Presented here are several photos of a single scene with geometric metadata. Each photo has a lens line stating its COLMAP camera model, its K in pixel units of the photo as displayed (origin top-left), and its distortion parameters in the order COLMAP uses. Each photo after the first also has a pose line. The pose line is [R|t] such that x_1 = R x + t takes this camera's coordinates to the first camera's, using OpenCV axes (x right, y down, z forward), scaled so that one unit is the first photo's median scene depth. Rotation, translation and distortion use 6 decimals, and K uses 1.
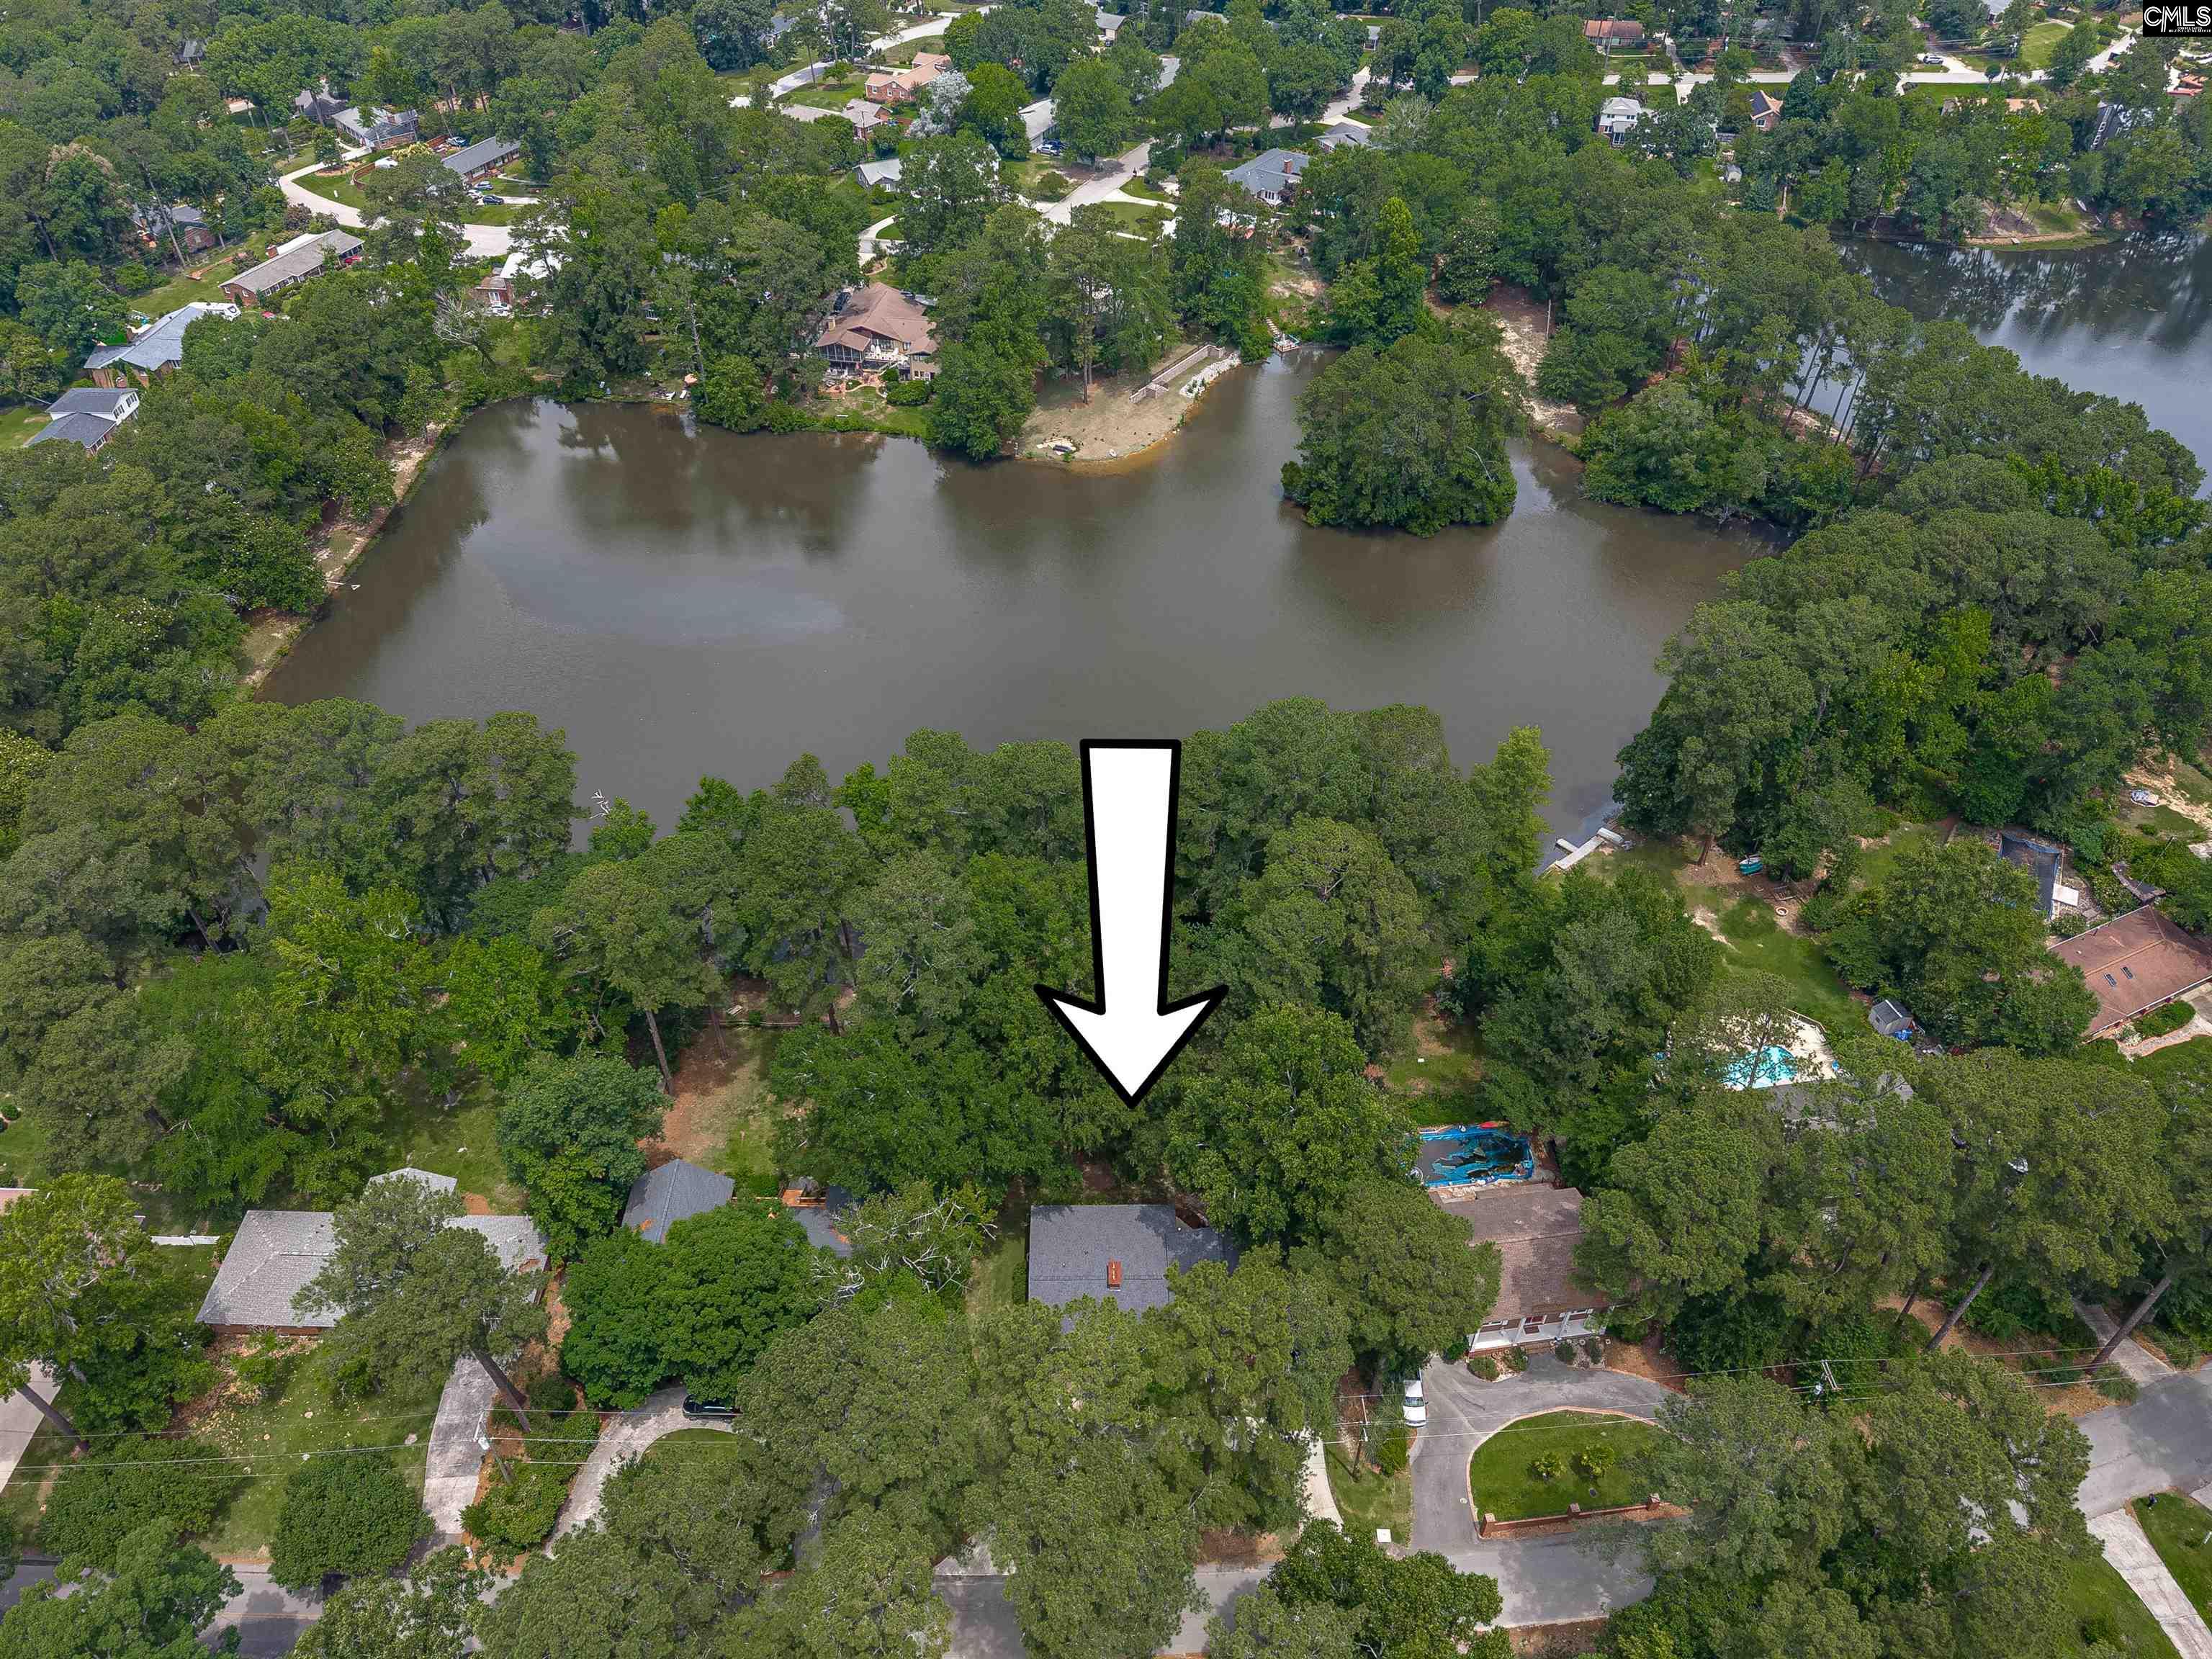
lens RADIAL K [[1565.9, 0, 1106.0], [0, 1565.9, 829.5], [0, 0, 1]] dist [-0.014193, -0.020560]
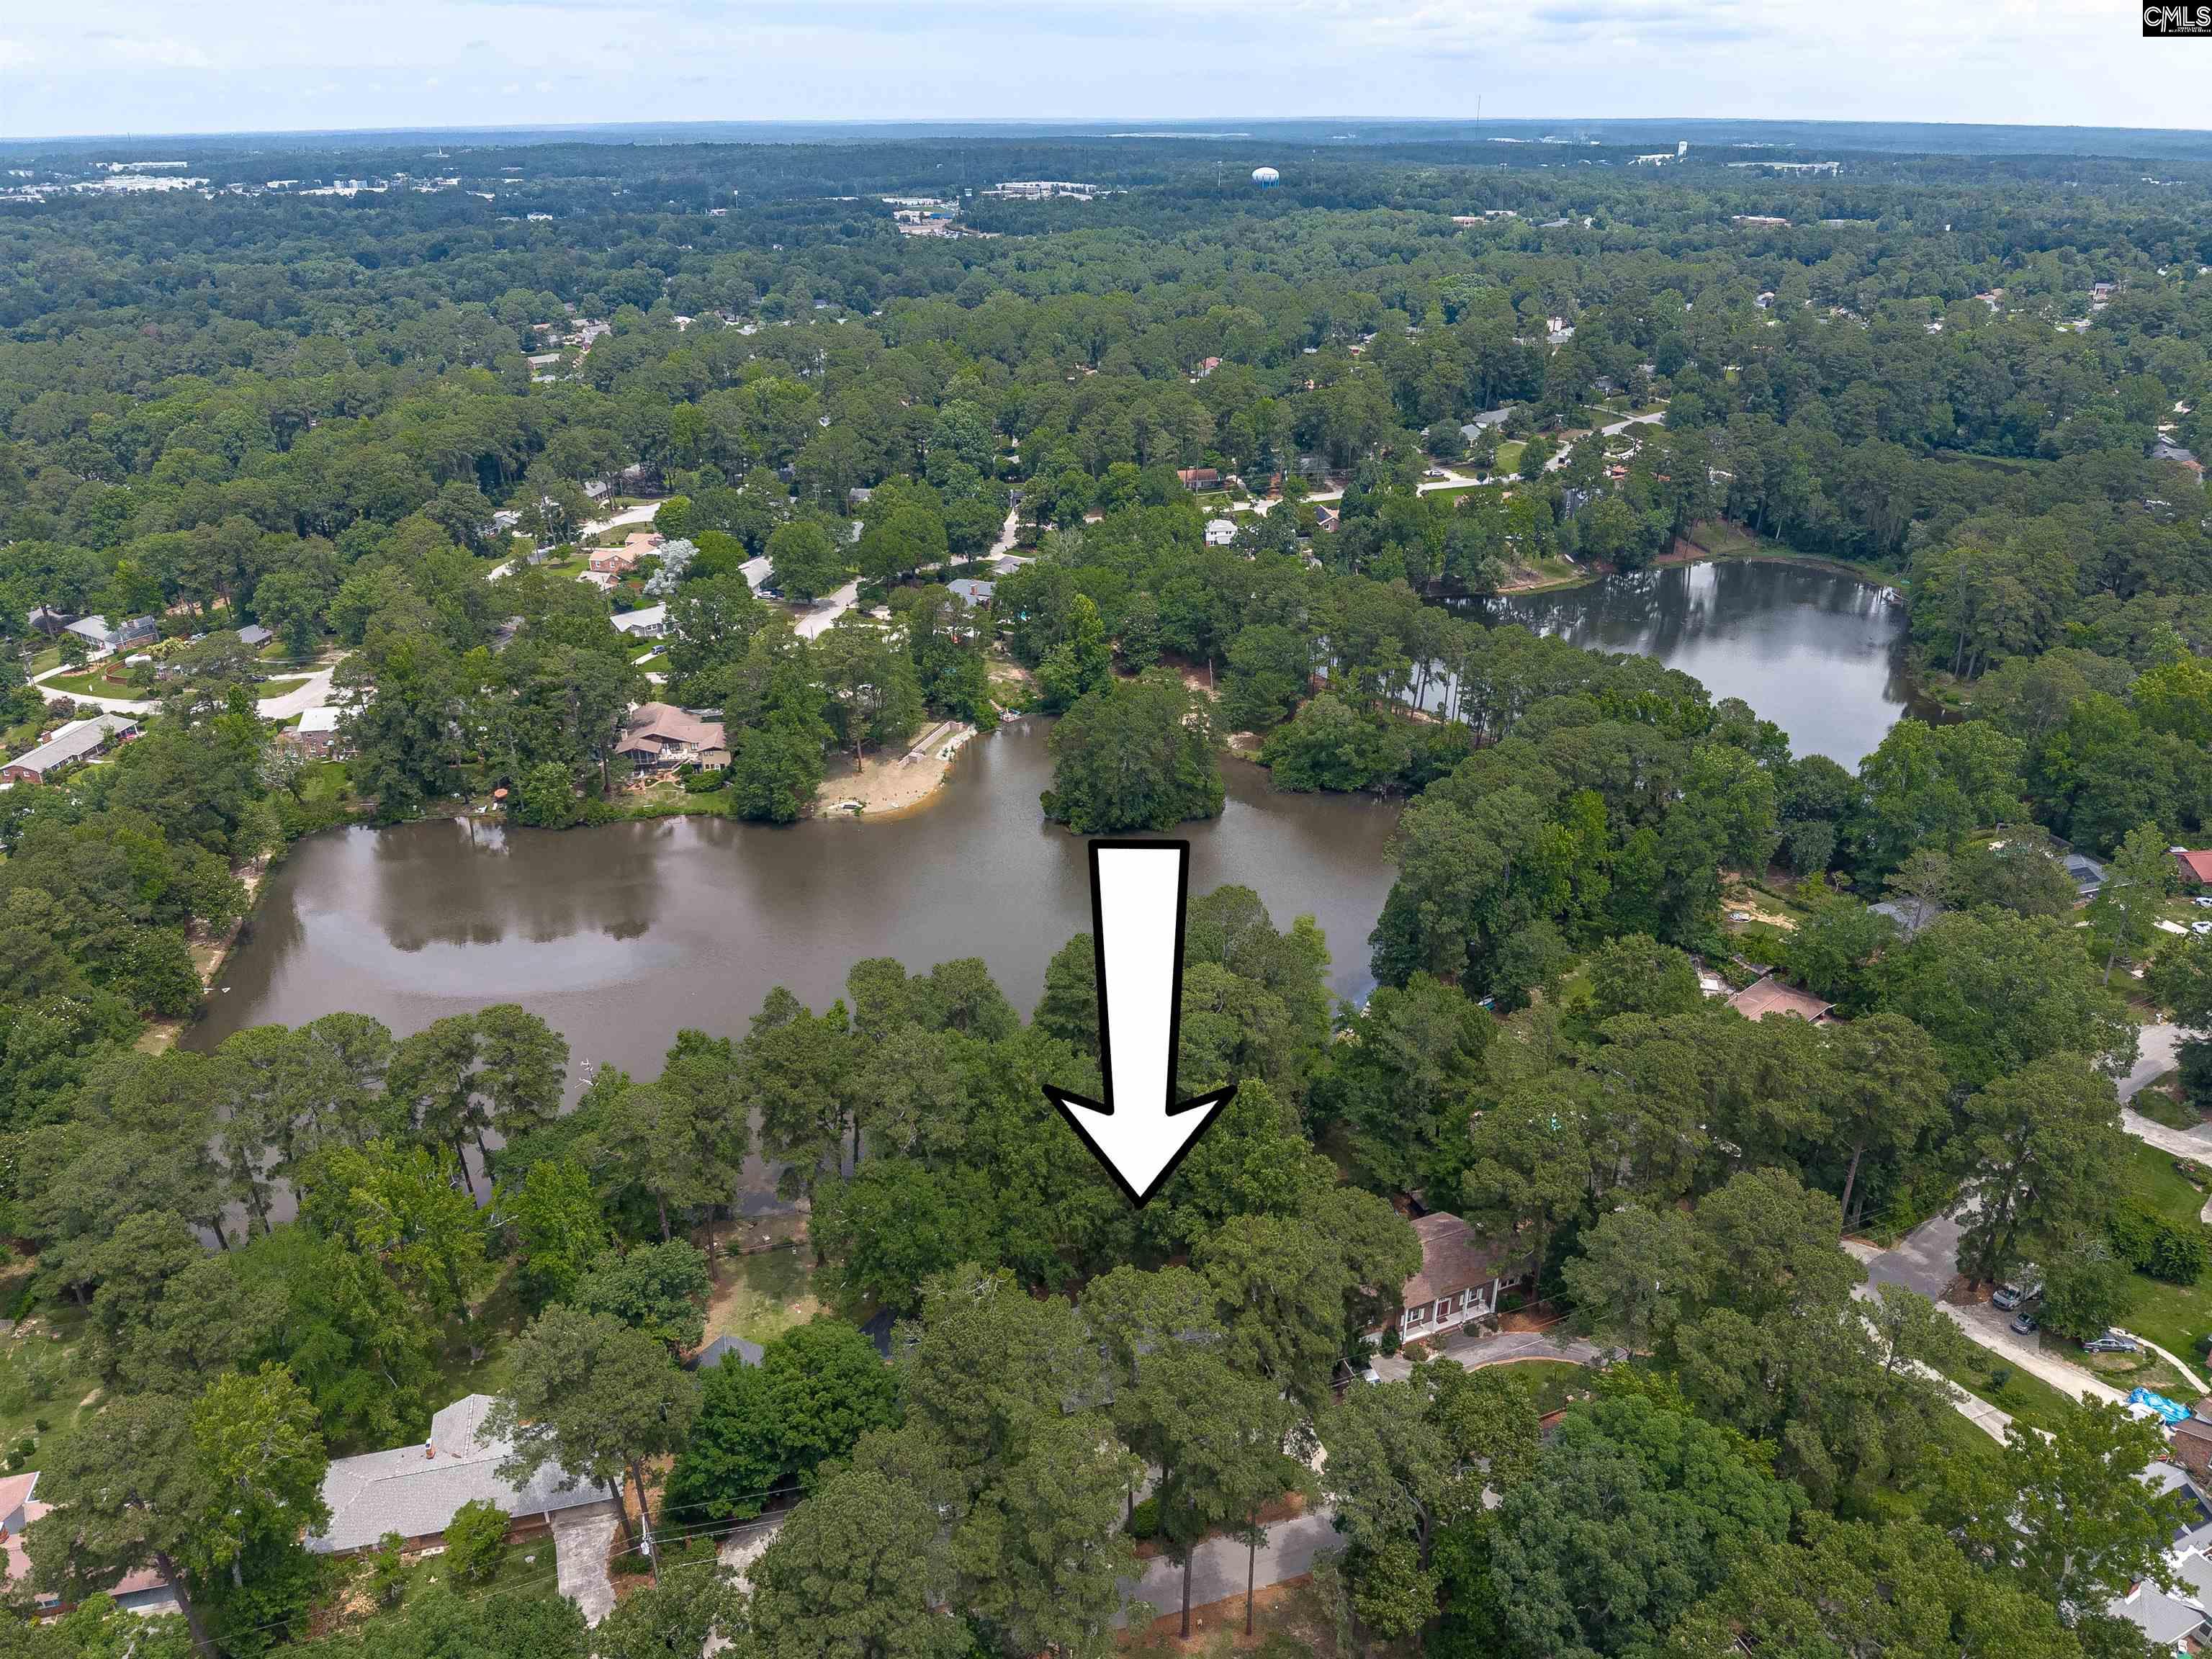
lens RADIAL K [[1580.0, 0, 1106.0], [0, 1580.0, 829.5], [0, 0, 1]] dist [0.037085, -0.106988]
pose [[0.961585, -0.120832, 0.246482, -0.132436], [0.187074, 0.945569, -0.266276, 0.119655], [-0.200891, 0.302157, 0.931850, -0.136710]]
